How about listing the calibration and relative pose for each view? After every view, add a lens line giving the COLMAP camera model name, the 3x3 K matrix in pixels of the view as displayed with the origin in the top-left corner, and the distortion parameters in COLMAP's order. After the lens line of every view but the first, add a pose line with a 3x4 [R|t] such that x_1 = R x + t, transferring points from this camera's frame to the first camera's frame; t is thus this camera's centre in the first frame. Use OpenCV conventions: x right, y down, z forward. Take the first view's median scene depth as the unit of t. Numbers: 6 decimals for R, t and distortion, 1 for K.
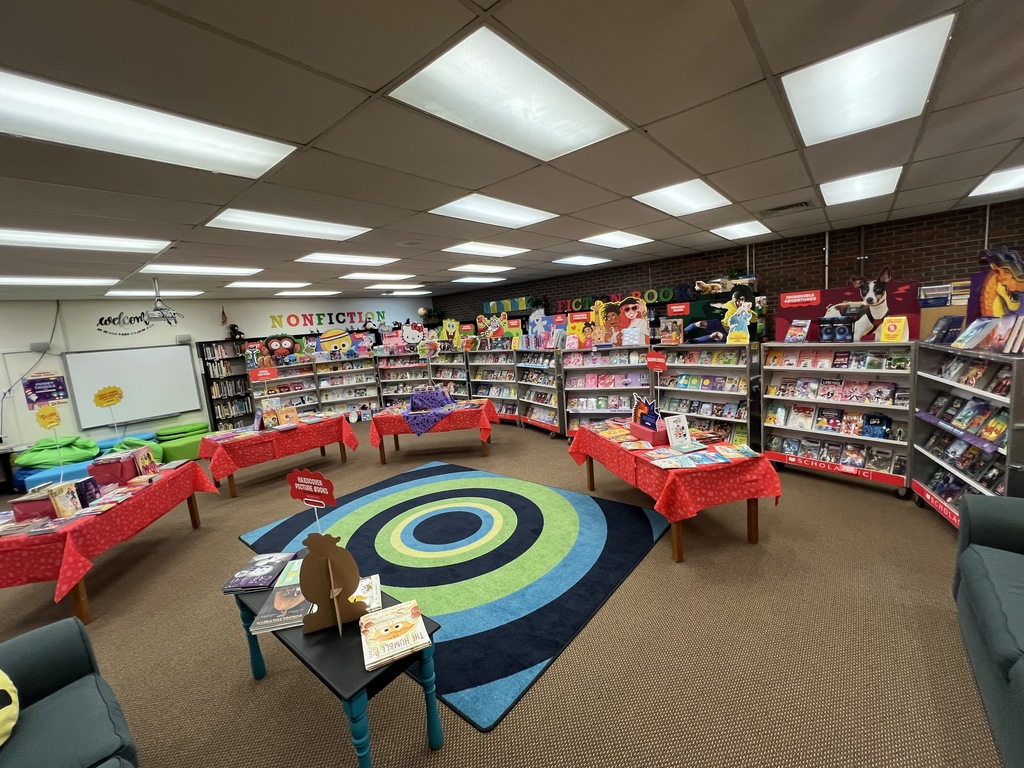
lens RADIAL K [[422.2, 0, 507.1], [0, 422.2, 382.5], [0, 0, 1]] dist [-0.006947, -0.000687]
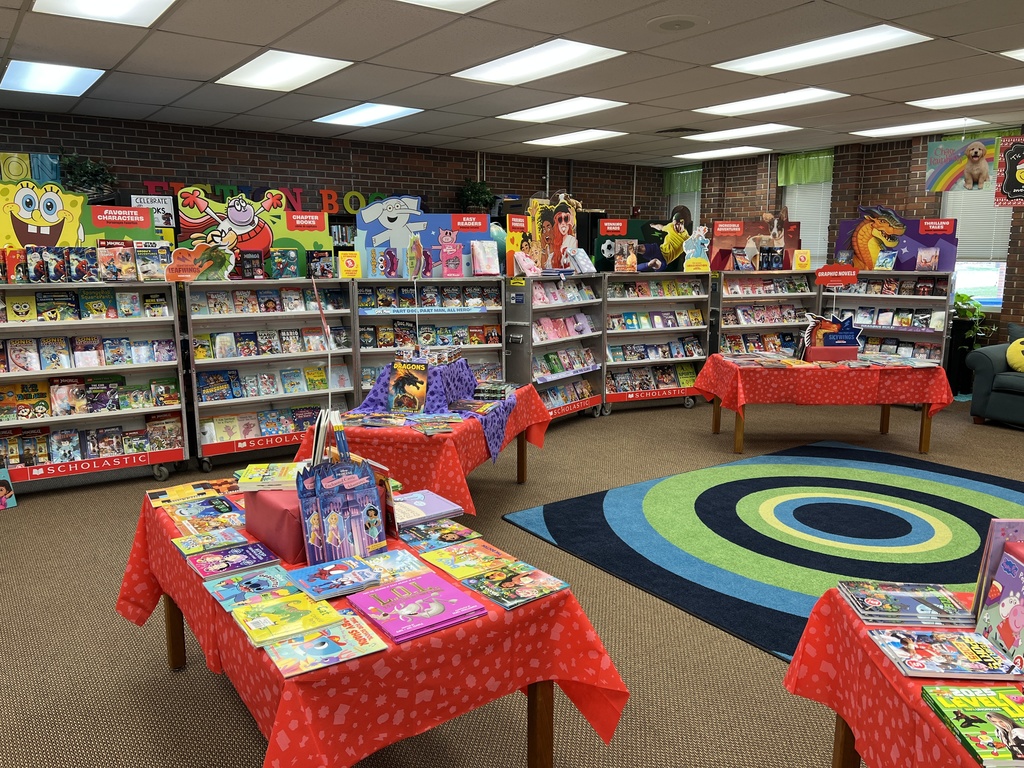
lens RADIAL K [[765.1, 0, 515.2], [0, 765.1, 392.9], [0, 0, 1]] dist [0.058608, -0.071758]
pose [[0.241920, -0.092759, 0.965852, -0.913189], [0.110612, 0.991567, 0.067524, 0.008411], [-0.963971, 0.090499, 0.250140, 0.777819]]
